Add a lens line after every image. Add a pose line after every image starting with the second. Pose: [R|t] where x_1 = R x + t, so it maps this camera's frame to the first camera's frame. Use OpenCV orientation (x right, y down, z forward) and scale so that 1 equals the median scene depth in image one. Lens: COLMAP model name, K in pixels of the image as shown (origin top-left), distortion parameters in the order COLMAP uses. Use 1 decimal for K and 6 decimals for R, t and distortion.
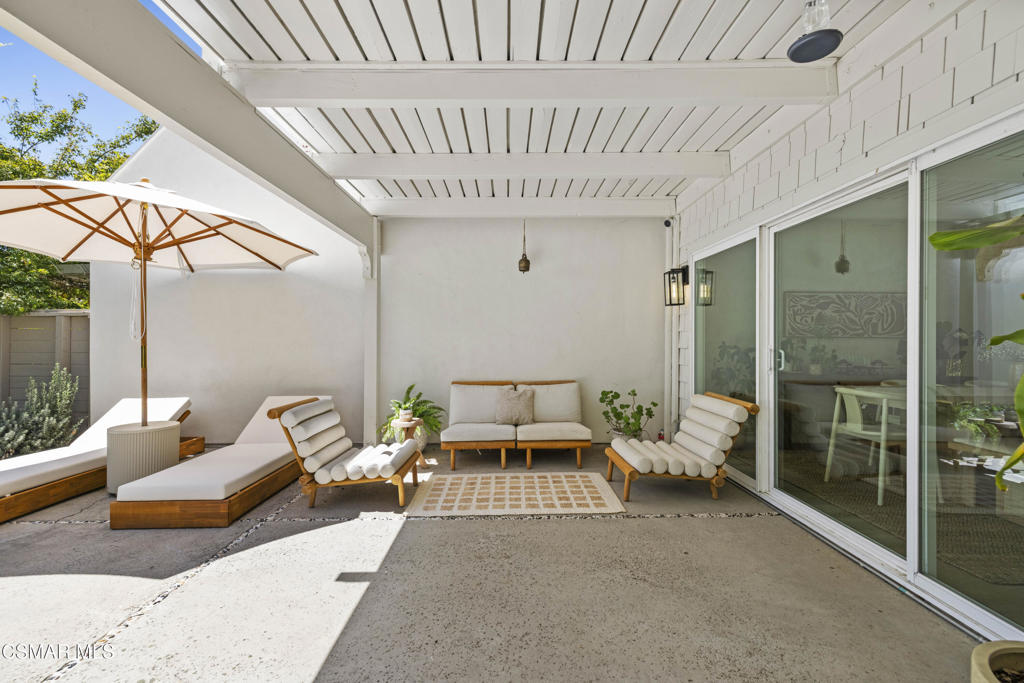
lens RADIAL K [[434.1, 0, 509.7], [0, 434.1, 340.8], [0, 0, 1]] dist [0.004541, 0.000841]
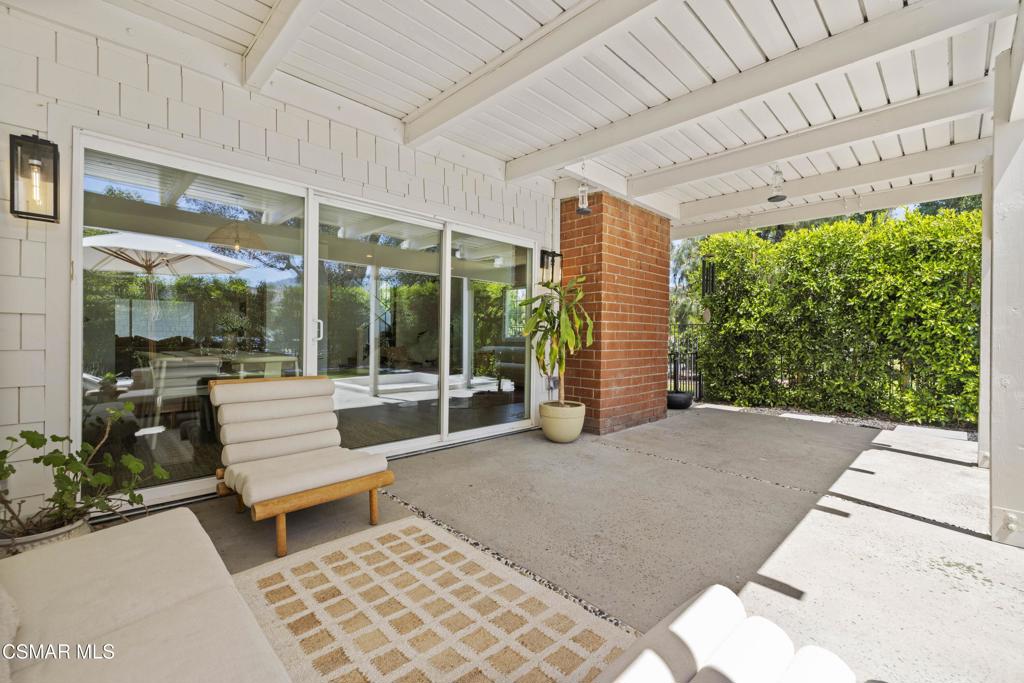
lens RADIAL K [[434.1, 0, 508.8], [0, 434.1, 338.2], [0, 0, 1]] dist [0.004541, 0.000841]
pose [[-0.693311, -0.016673, 0.720445, -0.334778], [-0.011195, 0.999861, 0.012365, 0.038113], [-0.720551, 0.000507, -0.693401, 1.105407]]
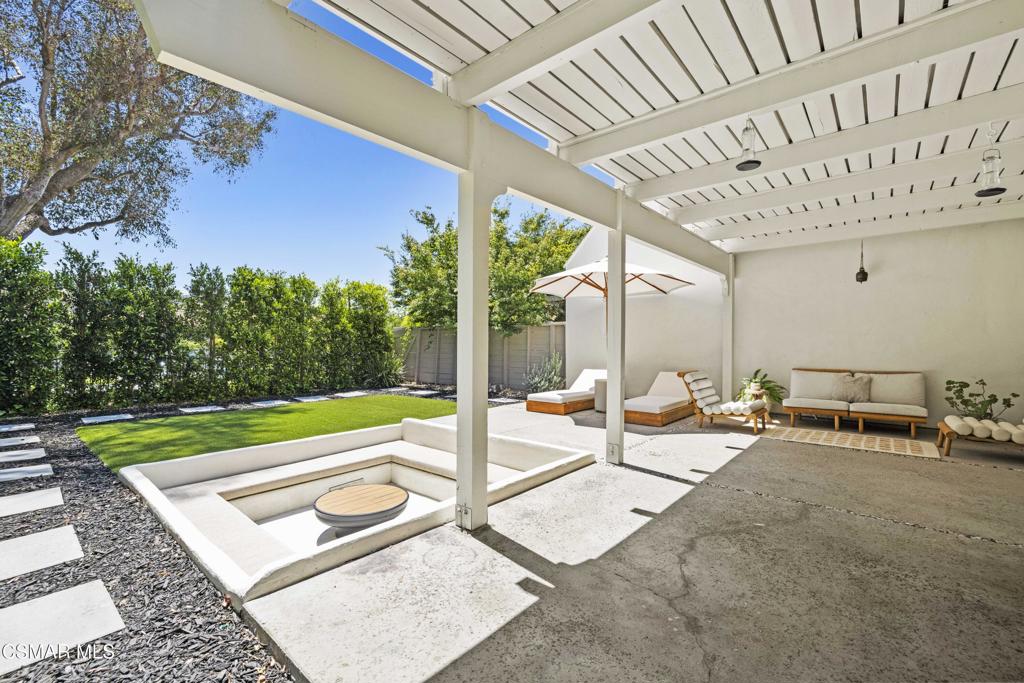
lens RADIAL K [[434.1, 0, 508.7], [0, 434.1, 341.3], [0, 0, 1]] dist [0.004541, 0.000841]
pose [[0.752190, 0.001555, -0.658944, 0.117991], [-0.003661, 0.999992, -0.001820, 0.021400], [0.658936, 0.003781, 0.752190, -0.747796]]
